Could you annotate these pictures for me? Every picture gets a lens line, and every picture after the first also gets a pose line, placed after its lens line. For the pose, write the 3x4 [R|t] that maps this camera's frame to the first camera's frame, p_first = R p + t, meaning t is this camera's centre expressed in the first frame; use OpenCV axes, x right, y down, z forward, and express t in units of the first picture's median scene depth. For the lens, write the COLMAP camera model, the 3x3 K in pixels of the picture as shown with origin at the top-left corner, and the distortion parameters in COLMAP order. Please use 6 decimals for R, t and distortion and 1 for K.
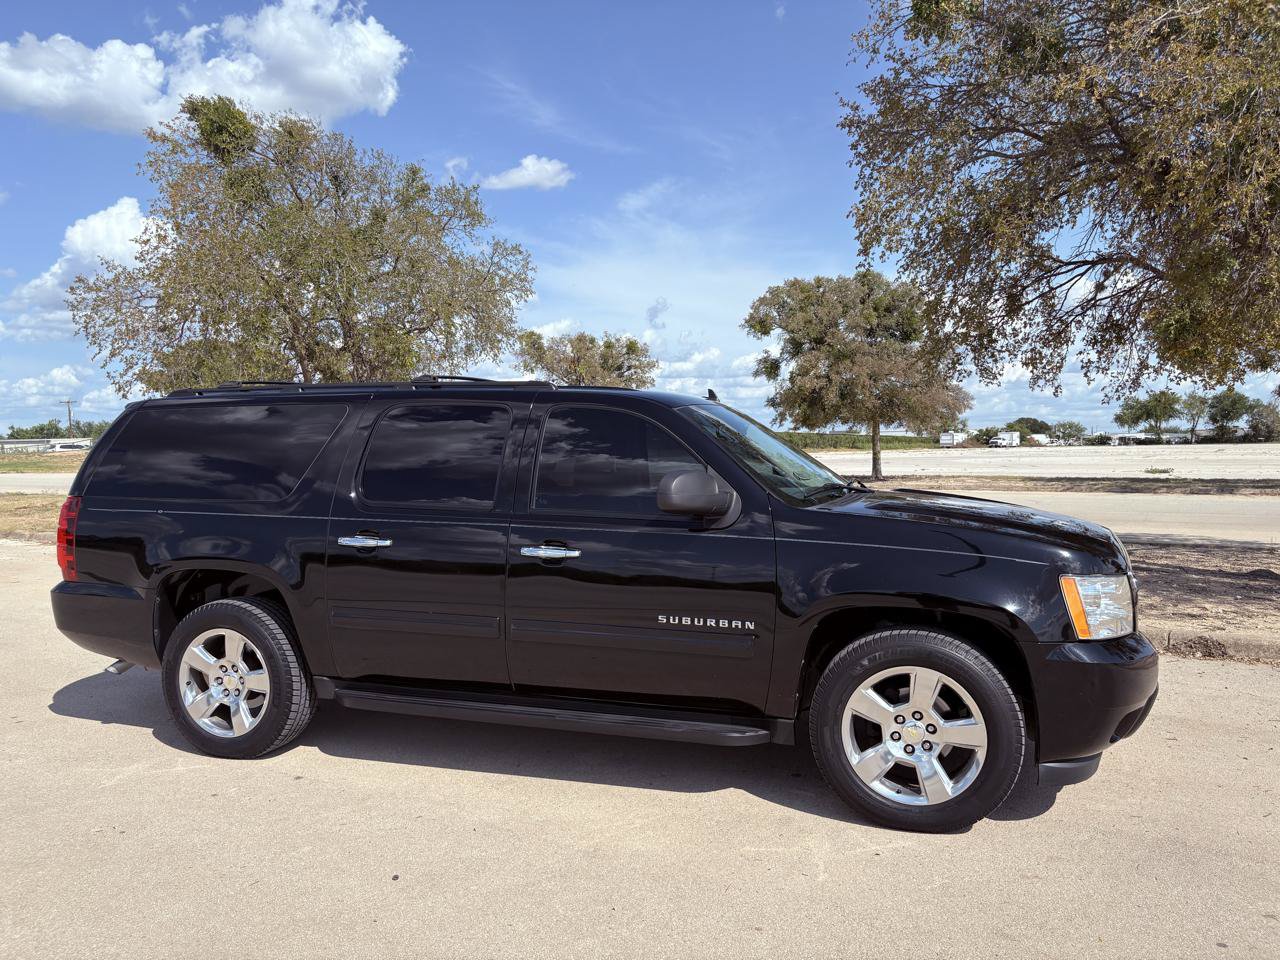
lens RADIAL K [[978.5, 0, 622.5], [0, 978.5, 480.8], [0, 0, 1]] dist [0.036029, -0.042851]
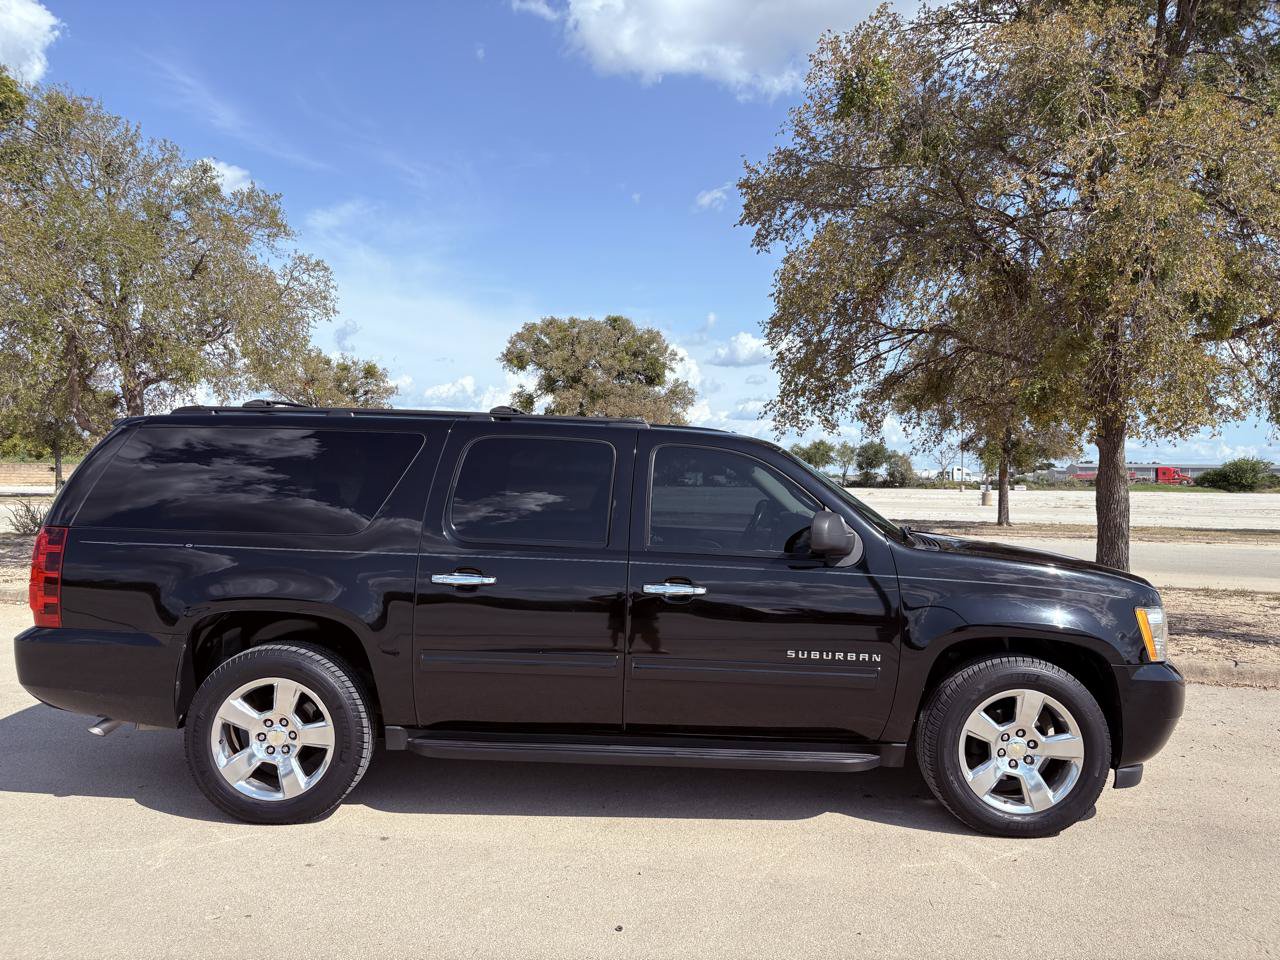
lens RADIAL K [[978.5, 0, 630.8], [0, 978.5, 484.9], [0, 0, 1]] dist [0.036029, -0.042851]
pose [[0.948284, 0.027762, 0.316207, -0.381284], [-0.018693, 0.999323, -0.031681, -0.002049], [-0.316872, 0.024131, 0.948161, 0.047900]]
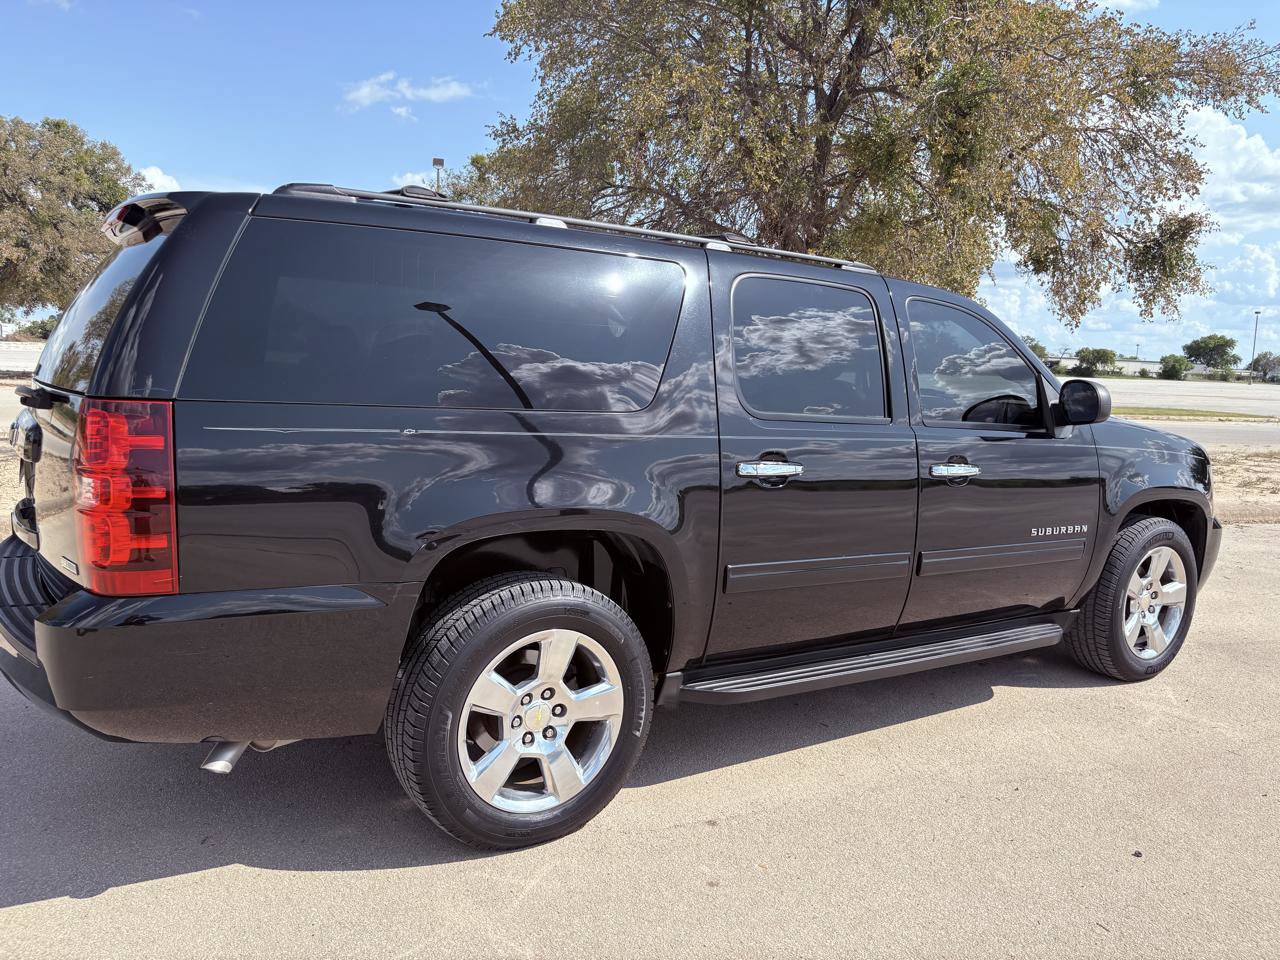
lens RADIAL K [[978.5, 0, 636.6], [0, 978.5, 483.0], [0, 0, 1]] dist [0.036029, -0.042851]
pose [[0.601339, -0.059817, 0.796752, -0.819175], [-0.022383, 0.995541, 0.091635, 0.009297], [-0.798681, -0.072937, 0.597318, 0.610122]]
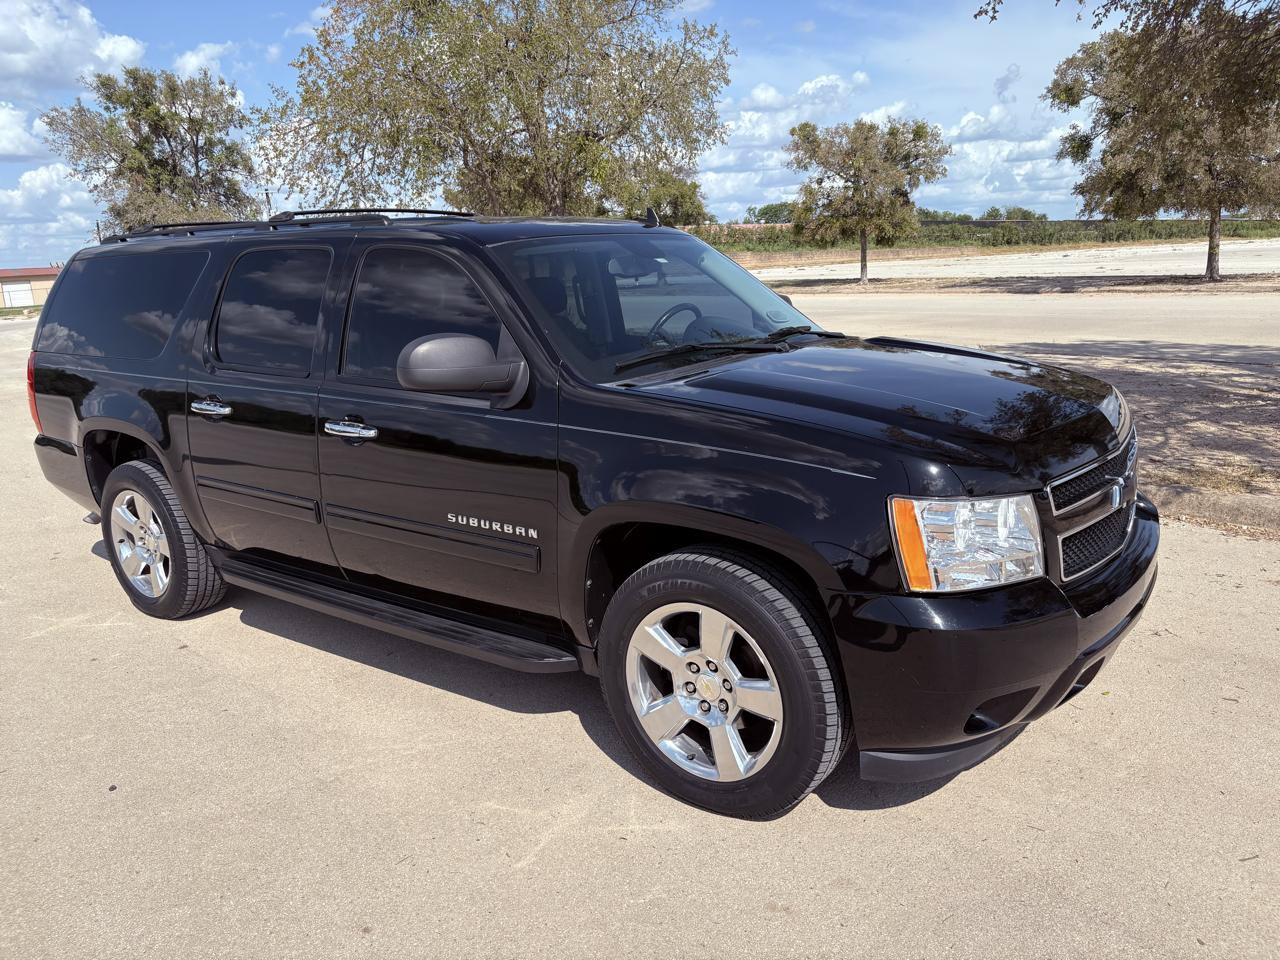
lens RADIAL K [[978.5, 0, 624.0], [0, 978.5, 489.5], [0, 0, 1]] dist [0.036029, -0.042851]
pose [[0.948720, 0.041212, -0.313421, 0.360632], [0.023326, 0.979636, 0.199420, -0.034463], [0.315257, -0.196505, 0.928439, 0.241236]]
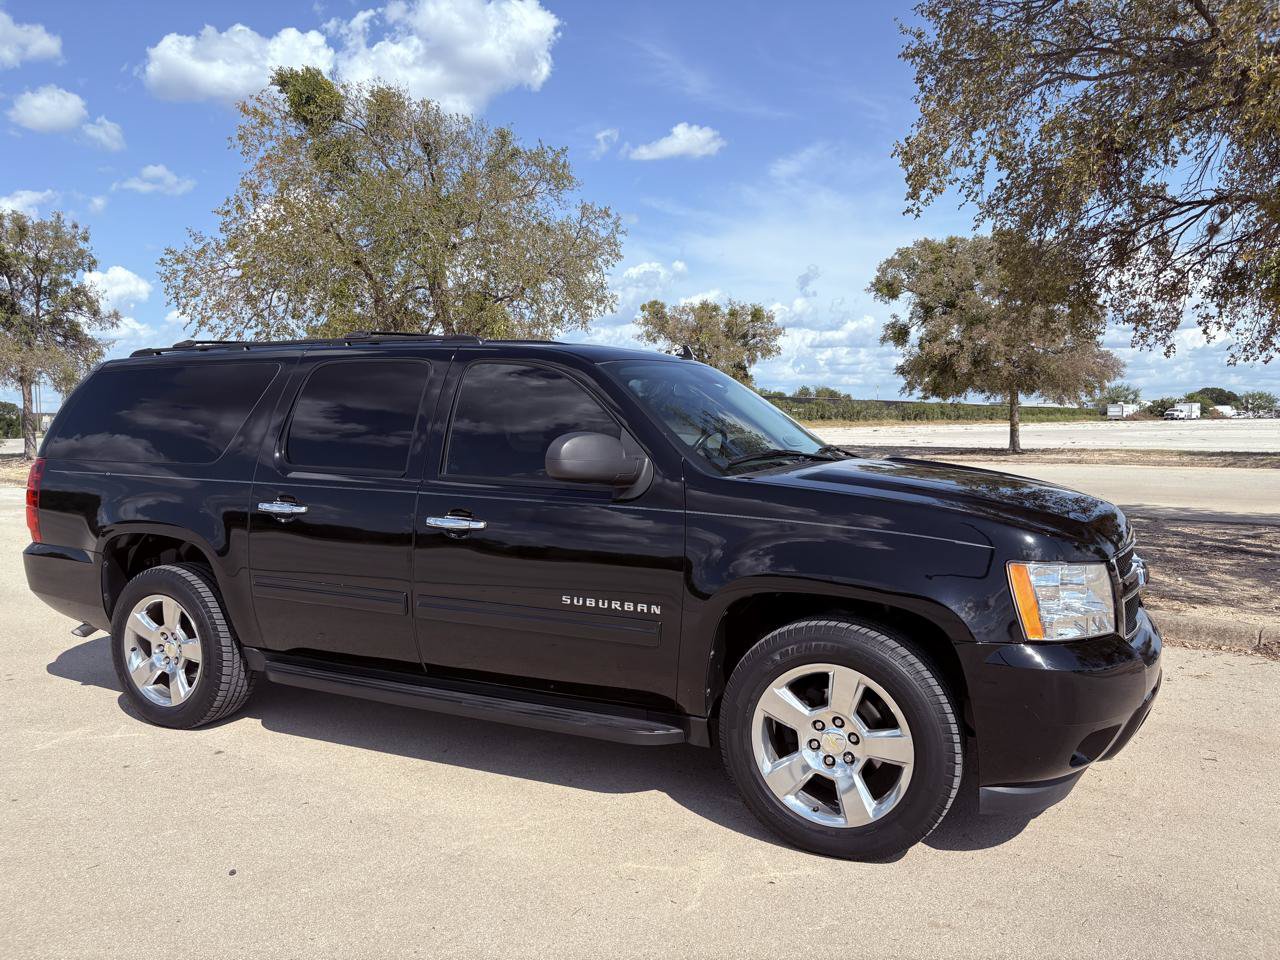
lens RADIAL K [[978.5, 0, 625.3], [0, 978.5, 478.4], [0, 0, 1]] dist [0.036029, -0.042851]
pose [[0.989135, 0.011835, -0.146530, 0.186108], [-0.007919, 0.999597, 0.027278, 0.005057], [0.146793, -0.025821, 0.988830, 0.107205]]
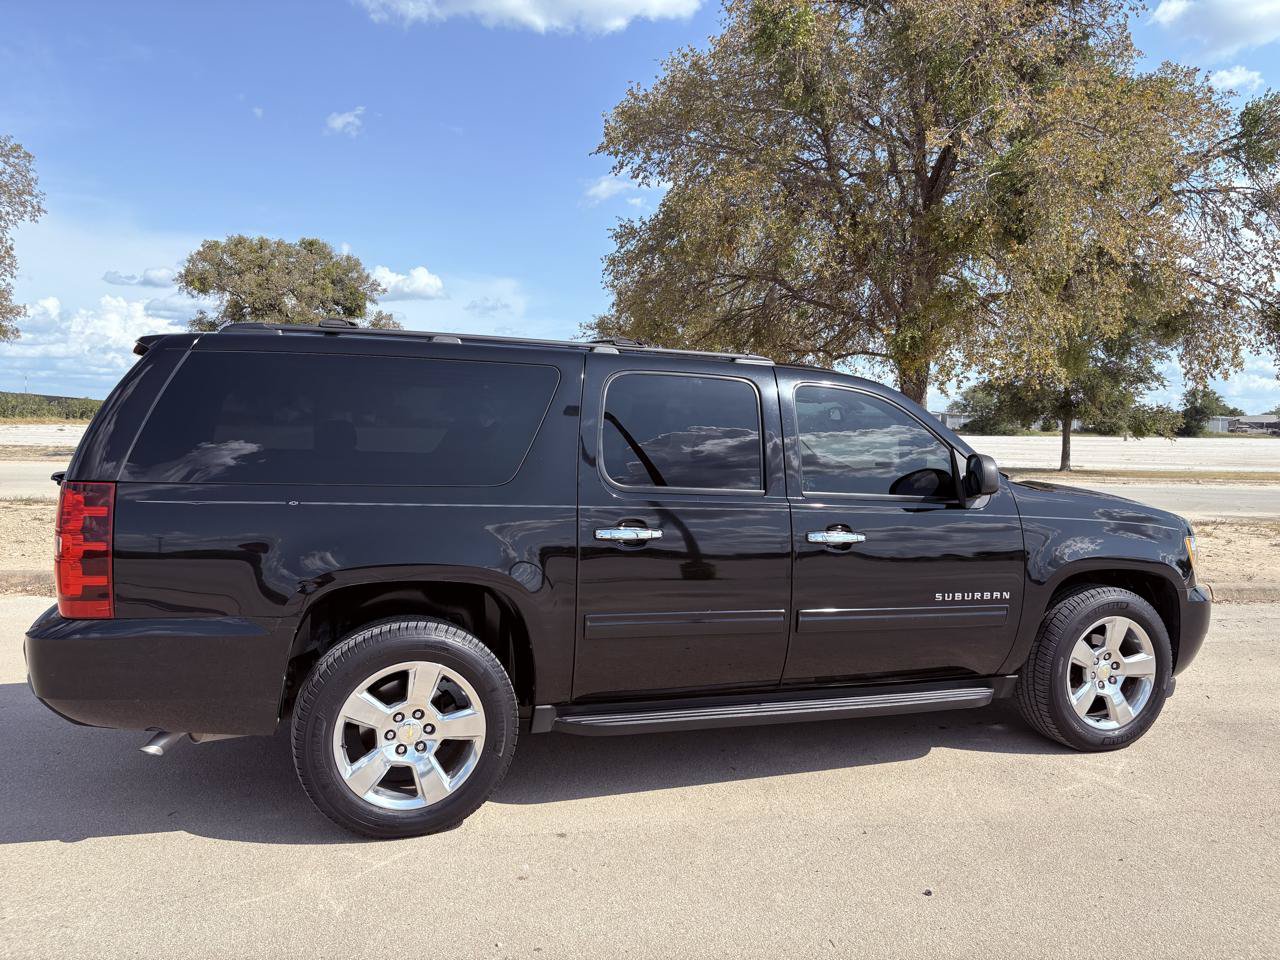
lens RADIAL K [[978.5, 0, 628.6], [0, 978.5, 475.4], [0, 0, 1]] dist [0.036029, -0.042851]
pose [[0.774494, -0.001532, 0.632579, -0.732026], [-0.009992, 0.999843, 0.014655, -0.000001], [-0.632502, -0.017671, 0.774357, 0.332674]]
